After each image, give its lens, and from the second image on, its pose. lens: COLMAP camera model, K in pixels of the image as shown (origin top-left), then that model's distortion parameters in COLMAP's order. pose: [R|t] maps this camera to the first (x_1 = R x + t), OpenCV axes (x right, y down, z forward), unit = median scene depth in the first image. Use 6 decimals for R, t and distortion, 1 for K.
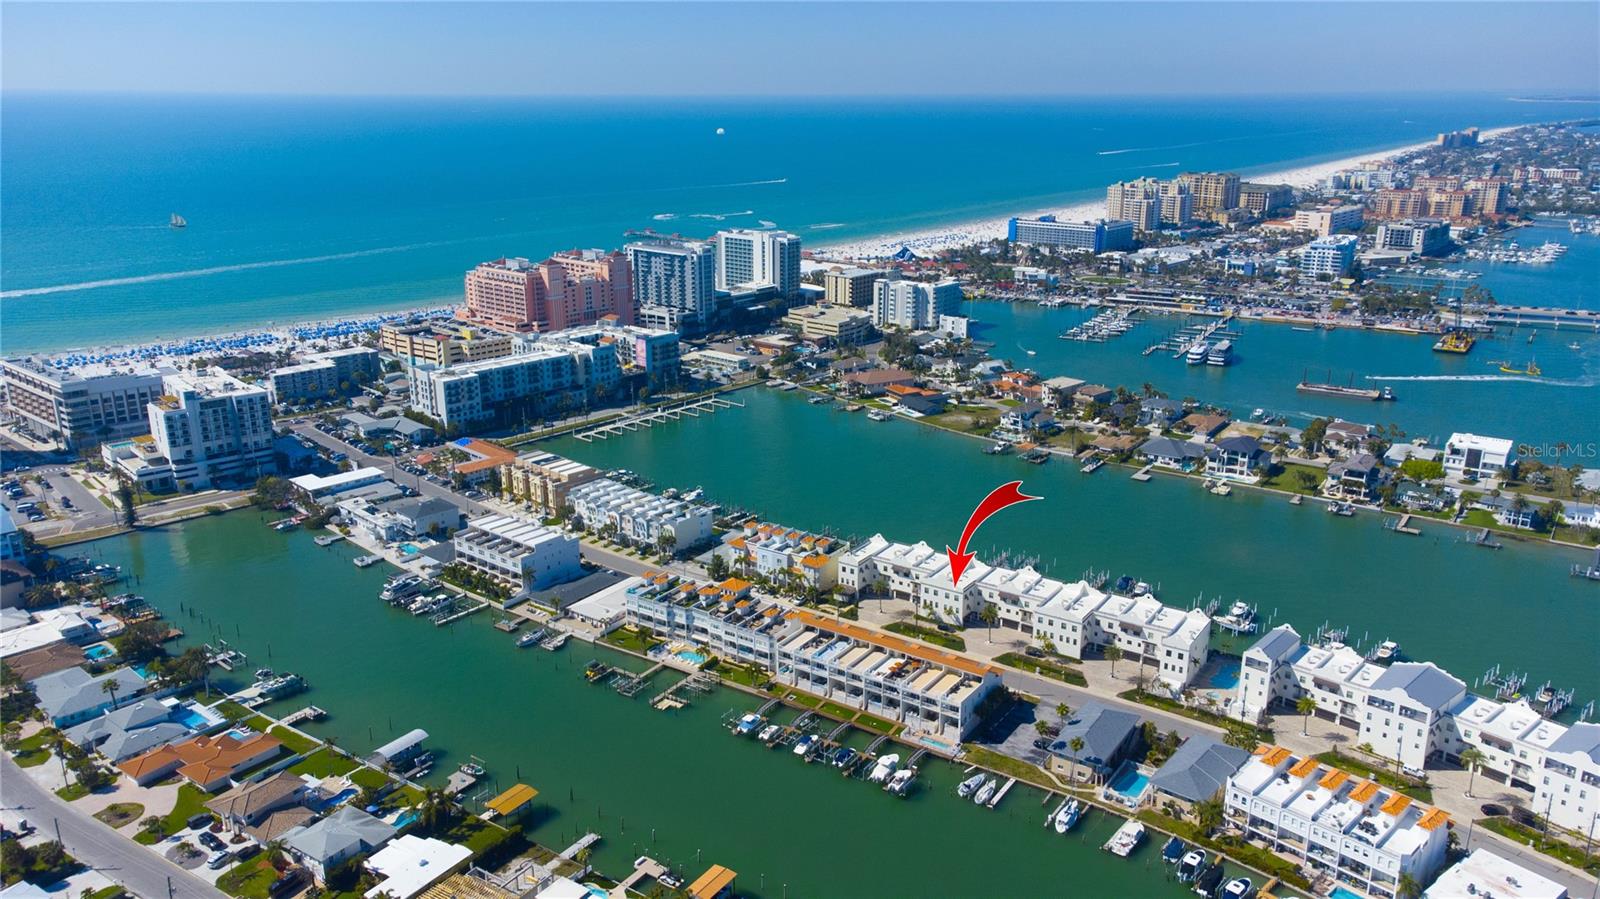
lens RADIAL K [[1198.6, 0, 800.0], [0, 1198.6, 449.5], [0, 0, 1]] dist [0.026453, 0.004909]
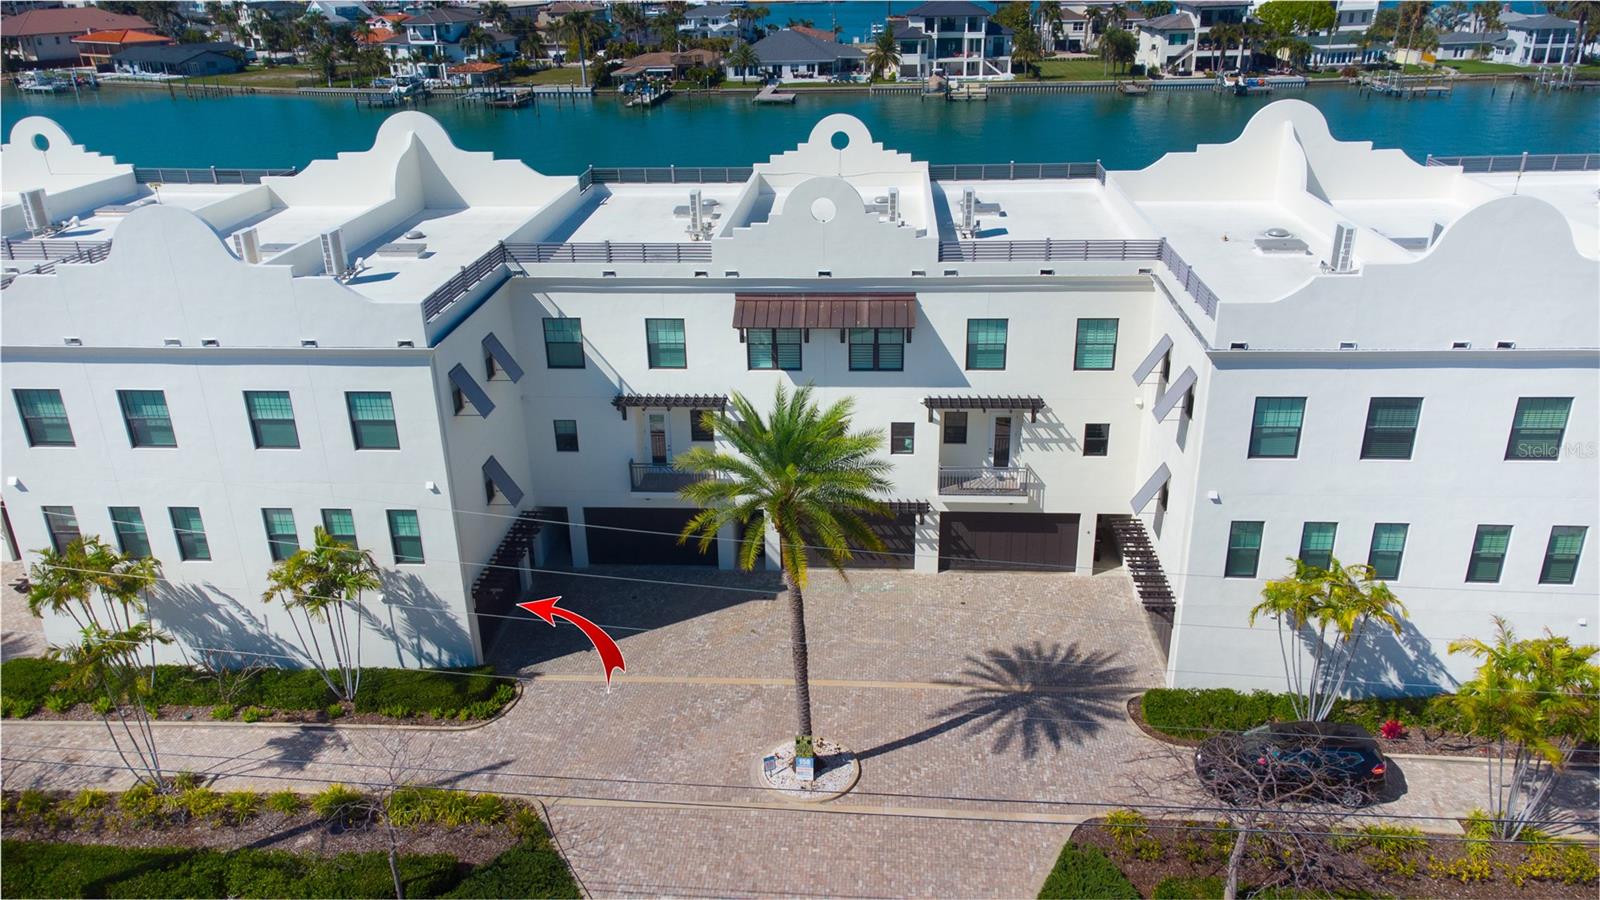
lens RADIAL K [[1198.6, 0, 800.0], [0, 1198.6, 450.0], [0, 0, 1]] dist [0.026453, 0.004909]
pose [[0.863375, -0.211832, 0.457942, 0.103424], [0.166889, 0.976409, 0.137020, 0.106862], [-0.476164, -0.041874, 0.878359, 0.805321]]
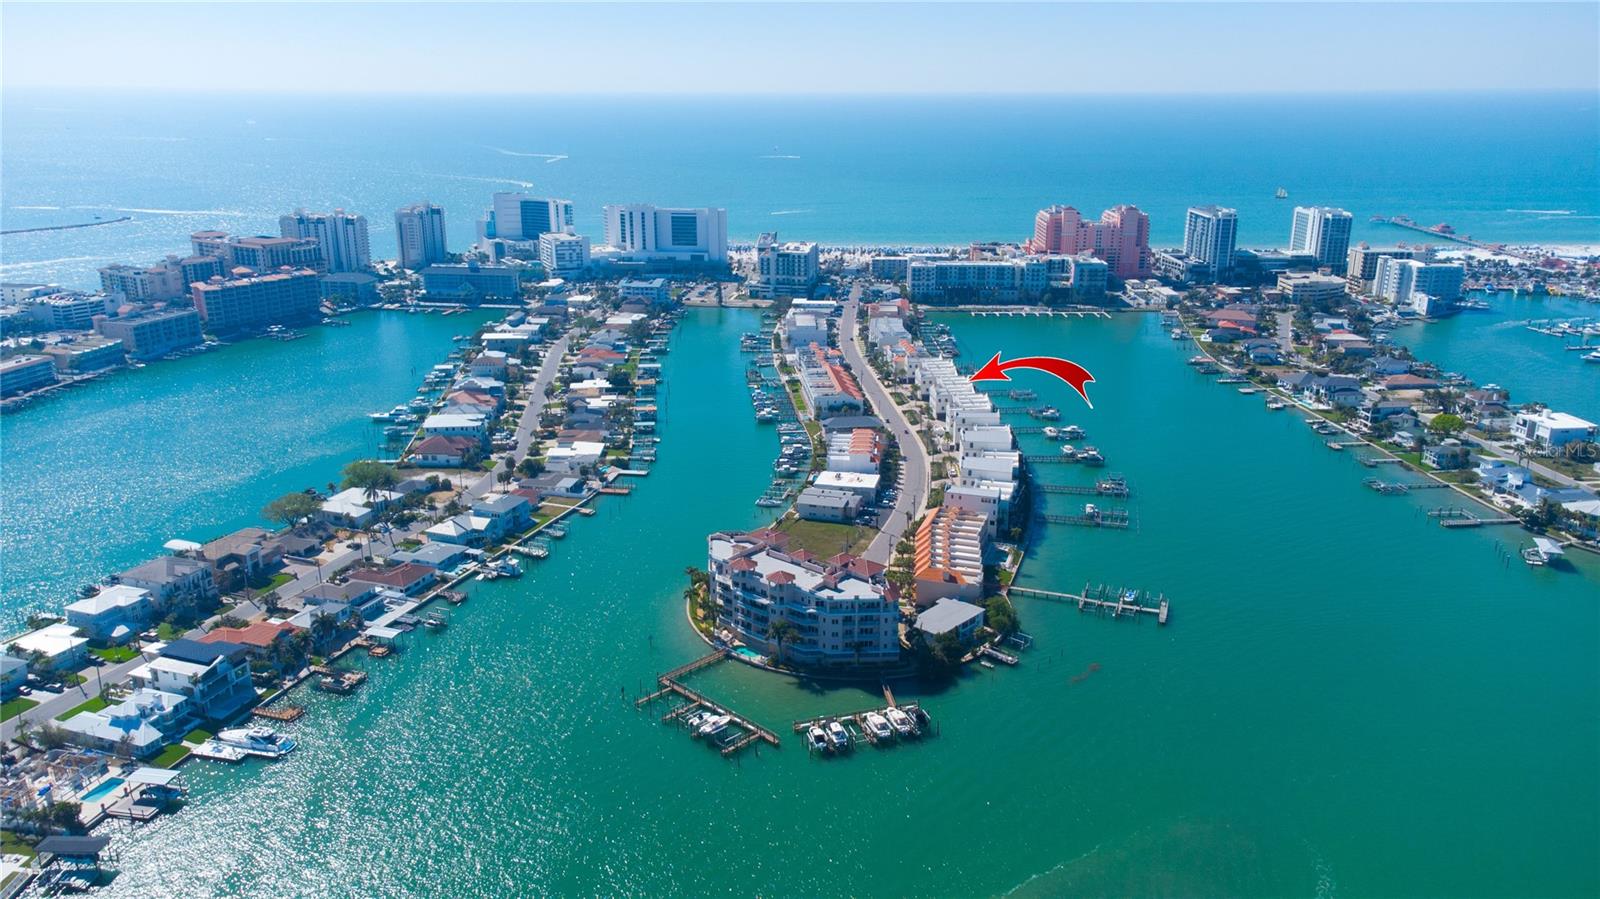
lens RADIAL K [[1198.6, 0, 800.0], [0, 1198.6, 449.5], [0, 0, 1]] dist [0.026453, 0.004909]
pose [[0.645073, 0.224111, -0.730517, 1.159334], [-0.221532, 0.969814, 0.101902, 0.071677], [0.731303, 0.096099, 0.675249, -0.232343]]
